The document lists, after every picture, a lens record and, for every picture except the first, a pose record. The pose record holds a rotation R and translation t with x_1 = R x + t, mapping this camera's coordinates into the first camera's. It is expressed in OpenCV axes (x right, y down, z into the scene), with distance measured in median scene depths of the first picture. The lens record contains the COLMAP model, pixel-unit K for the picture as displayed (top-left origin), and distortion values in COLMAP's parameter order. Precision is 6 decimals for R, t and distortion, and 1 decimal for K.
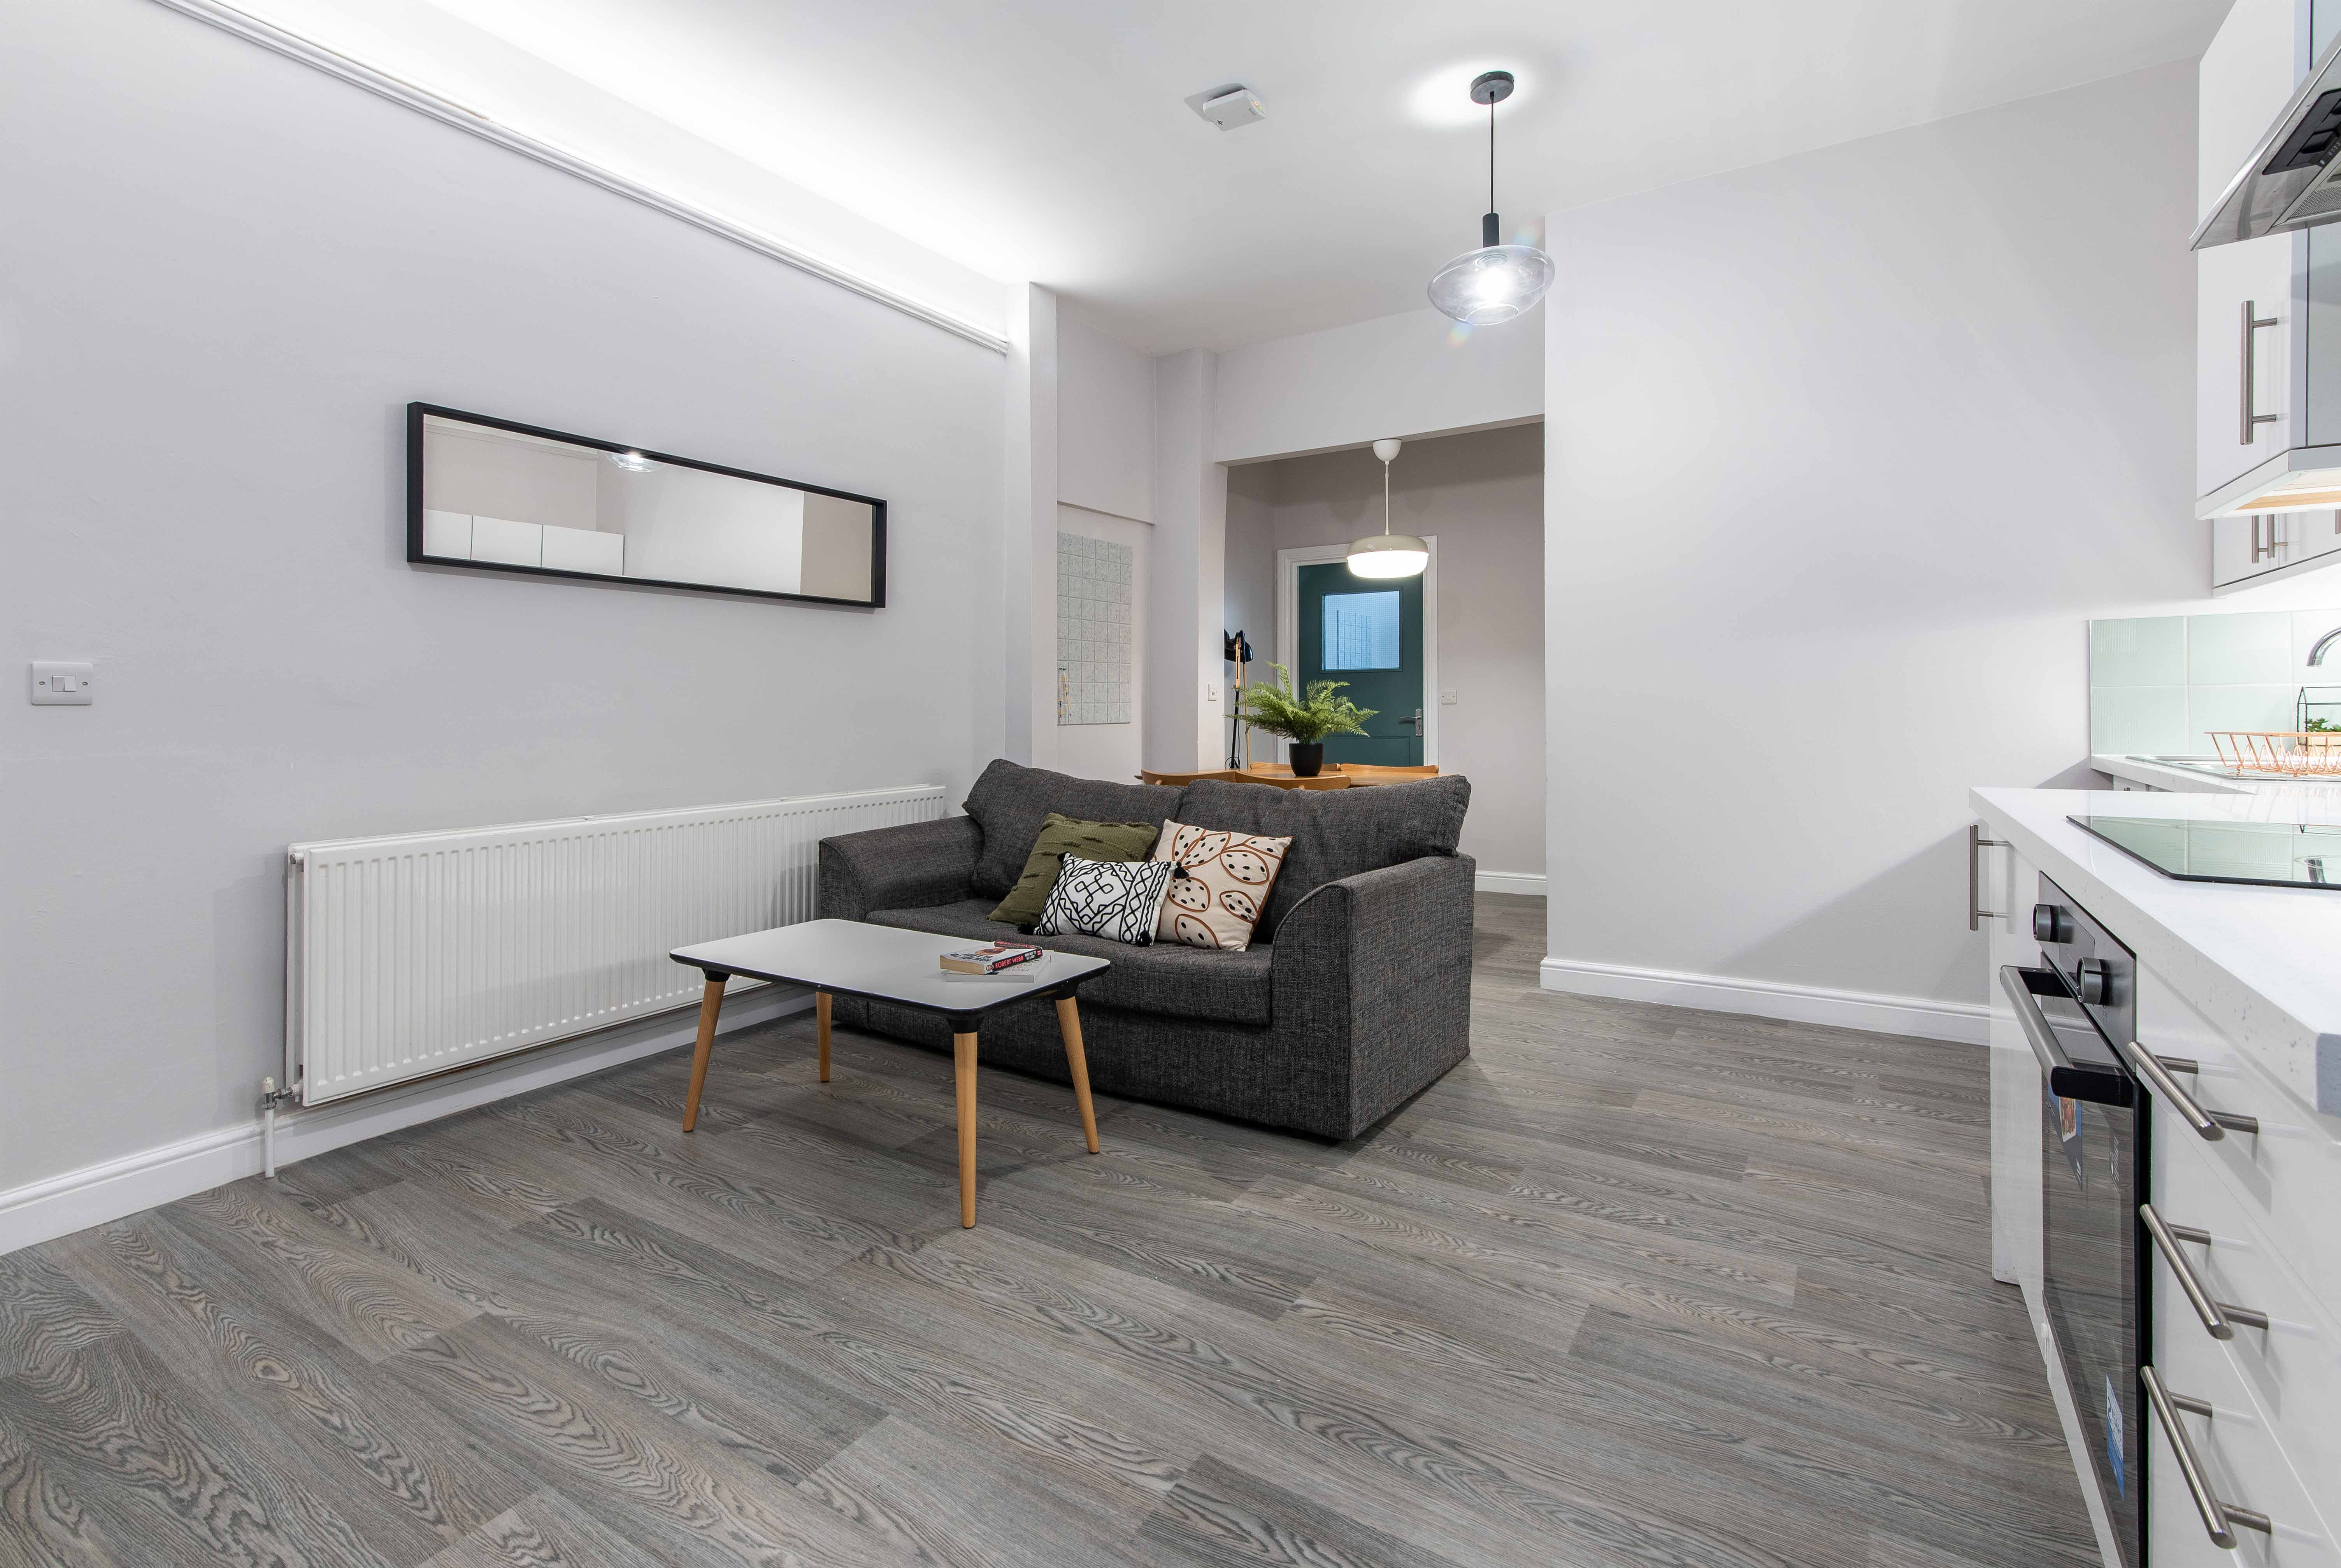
lens RADIAL K [[1106.4, 0, 1242.7], [0, 1106.4, 750.7], [0, 0, 1]] dist [0.012272, -0.001126]
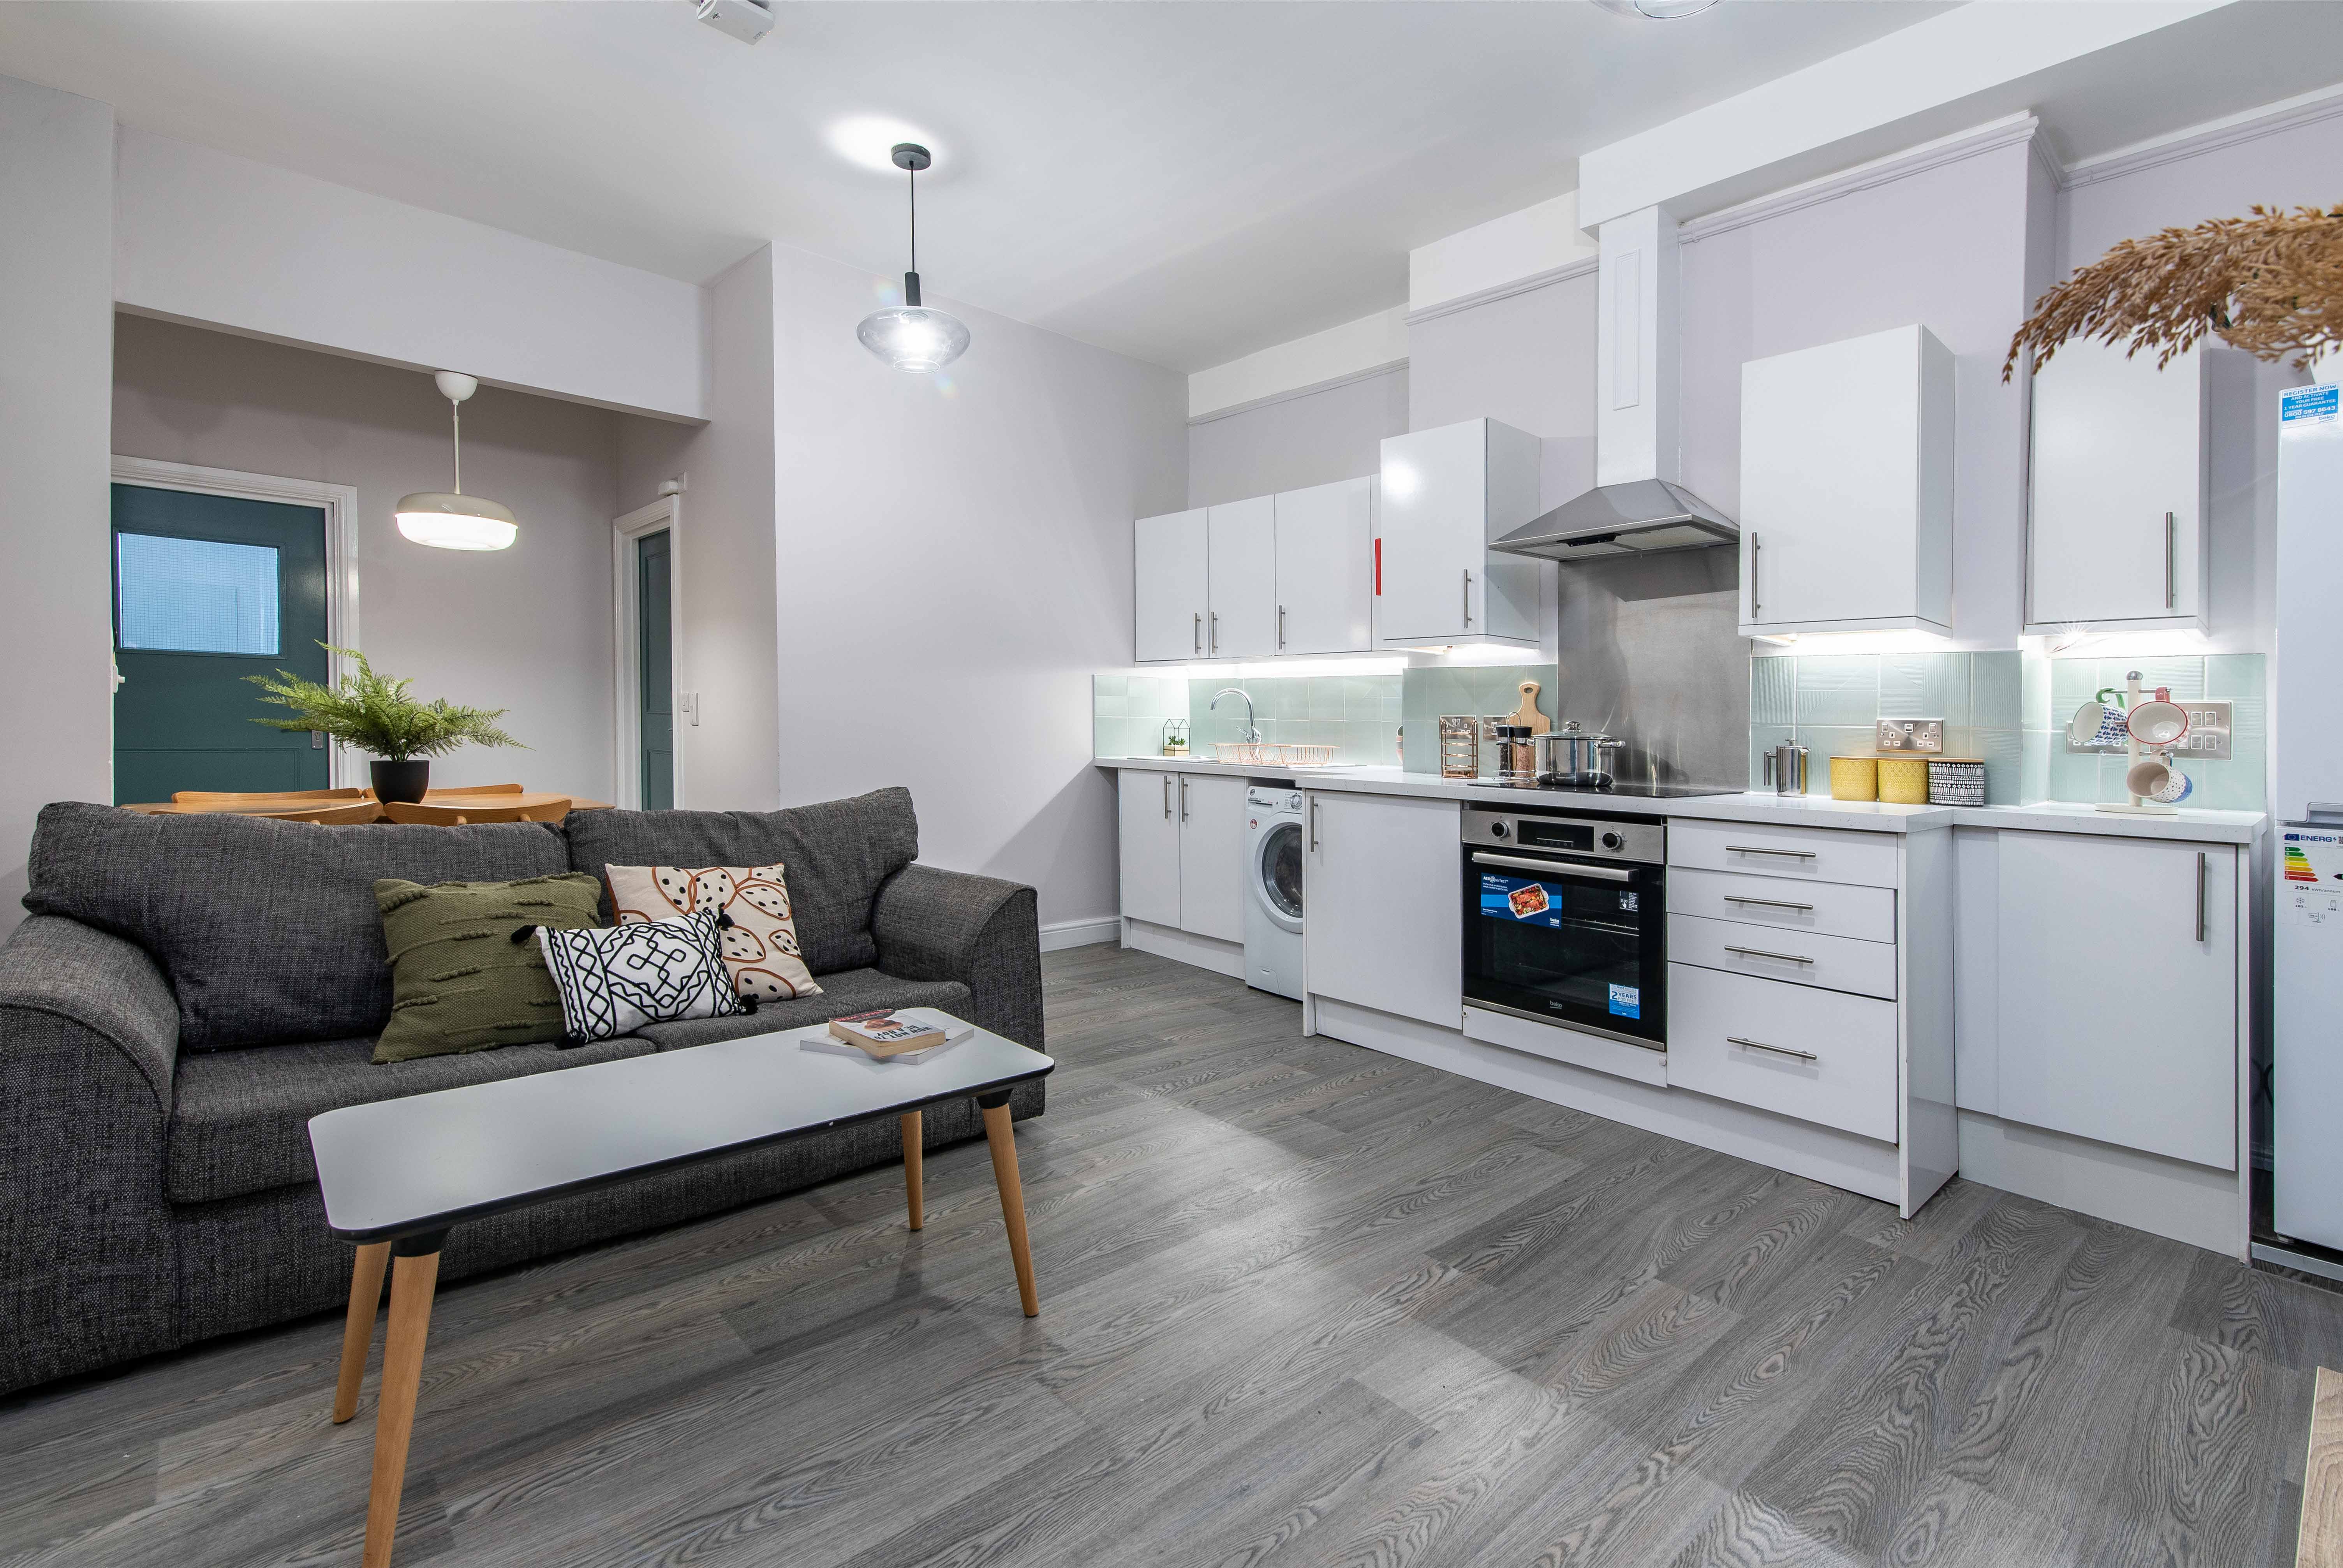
lens RADIAL K [[1082.9, 0, 1168.4], [0, 1082.9, 740.1], [0, 0, 1]] dist [0.014503, -0.001008]
pose [[0.280586, -0.003692, 0.959822, -0.763227], [0.017608, 0.999844, -0.001301, -0.017330], [-0.959667, 0.017265, 0.280608, 0.472290]]
